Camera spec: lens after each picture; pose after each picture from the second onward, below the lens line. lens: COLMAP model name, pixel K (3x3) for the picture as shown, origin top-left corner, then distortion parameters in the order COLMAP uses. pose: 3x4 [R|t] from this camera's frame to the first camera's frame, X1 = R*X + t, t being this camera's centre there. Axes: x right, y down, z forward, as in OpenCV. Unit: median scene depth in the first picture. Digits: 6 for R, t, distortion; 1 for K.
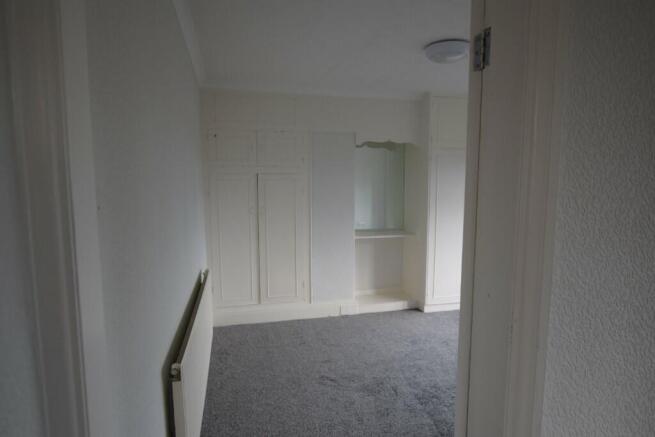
lens RADIAL K [[384.9, 0, 327.5], [0, 384.9, 218.5], [0, 0, 1]] dist [-0.001966, 0.000717]
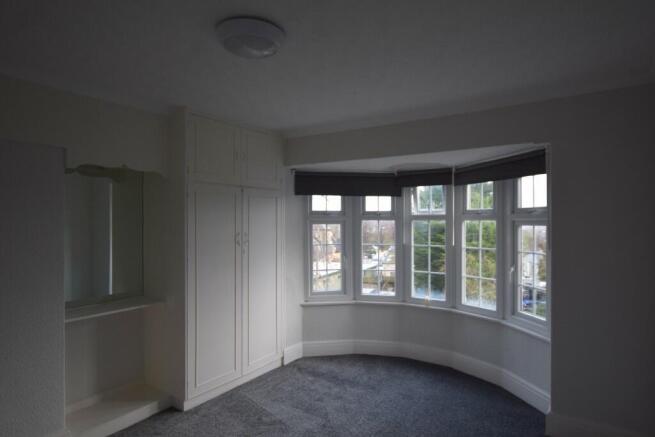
lens RADIAL K [[384.9, 0, 327.5], [0, 384.9, 218.5], [0, 0, 1]] dist [-0.001966, 0.000717]
pose [[0.736018, -0.001623, 0.676960, -0.031608], [0.074985, 0.994039, -0.079144, -0.030466], [-0.672796, 0.109014, 0.731752, 0.270651]]
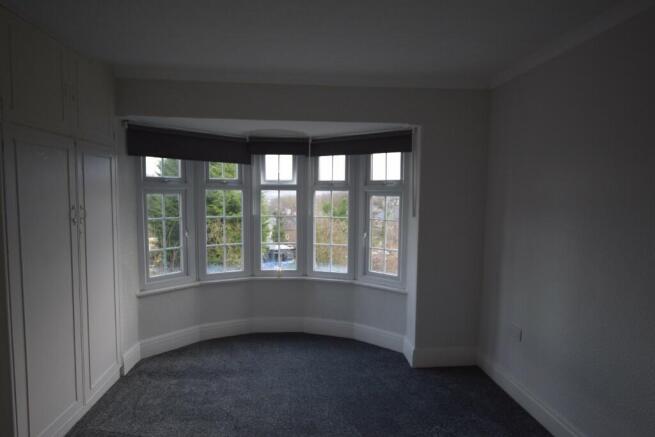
lens RADIAL K [[384.9, 0, 327.5], [0, 384.9, 218.5], [0, 0, 1]] dist [-0.001966, 0.000717]
pose [[0.163836, -0.071486, 0.983894, -0.101617], [0.093783, 0.993982, 0.056602, -0.055914], [-0.982020, 0.082999, 0.169554, 0.523728]]
